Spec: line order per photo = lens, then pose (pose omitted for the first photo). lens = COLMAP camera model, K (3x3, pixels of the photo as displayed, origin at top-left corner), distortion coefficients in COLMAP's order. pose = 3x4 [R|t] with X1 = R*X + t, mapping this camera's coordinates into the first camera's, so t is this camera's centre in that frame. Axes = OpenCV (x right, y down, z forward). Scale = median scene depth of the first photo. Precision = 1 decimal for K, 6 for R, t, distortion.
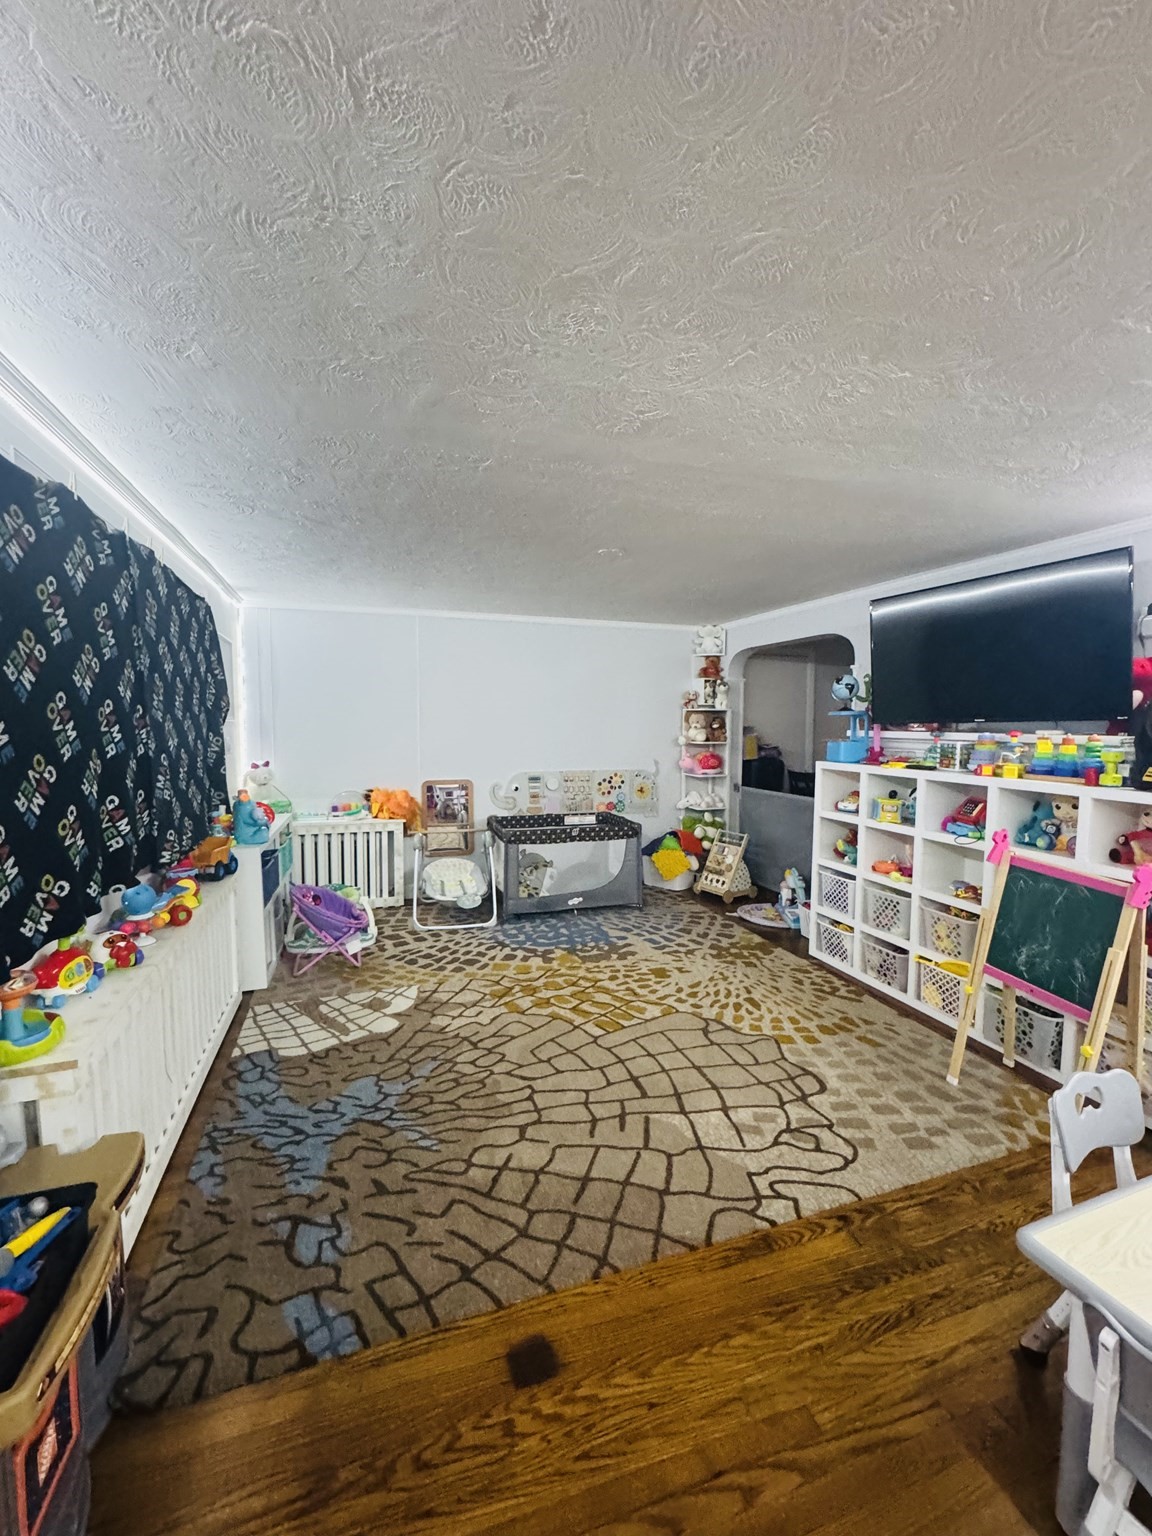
lens RADIAL K [[624.6, 0, 584.8], [0, 624.6, 763.8], [0, 0, 1]] dist [-0.001695, -0.000026]
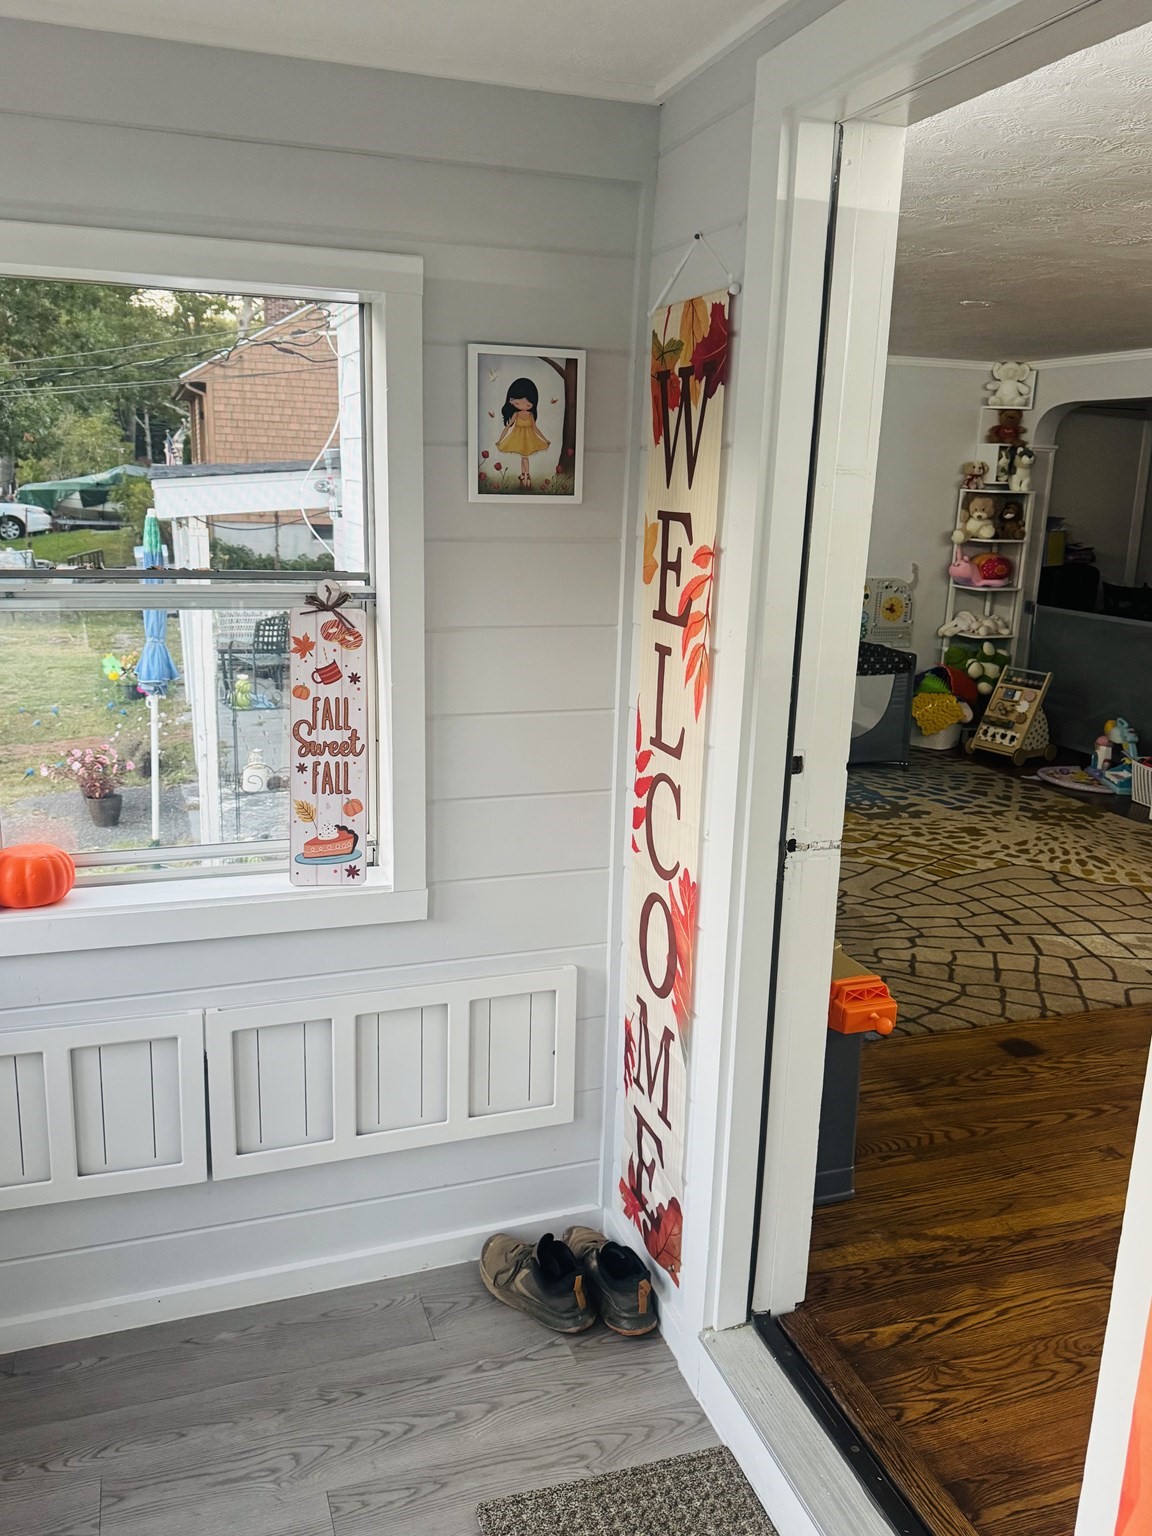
lens RADIAL K [[1186.9, 0, 566.5], [0, 1186.9, 765.6], [0, 0, 1]] dist [0.010877, -0.007638]
pose [[0.999645, 0.026191, -0.004848, -0.287617], [-0.024989, 0.985182, 0.169683, 0.000004], [0.009221, -0.169502, 0.985487, -0.370632]]
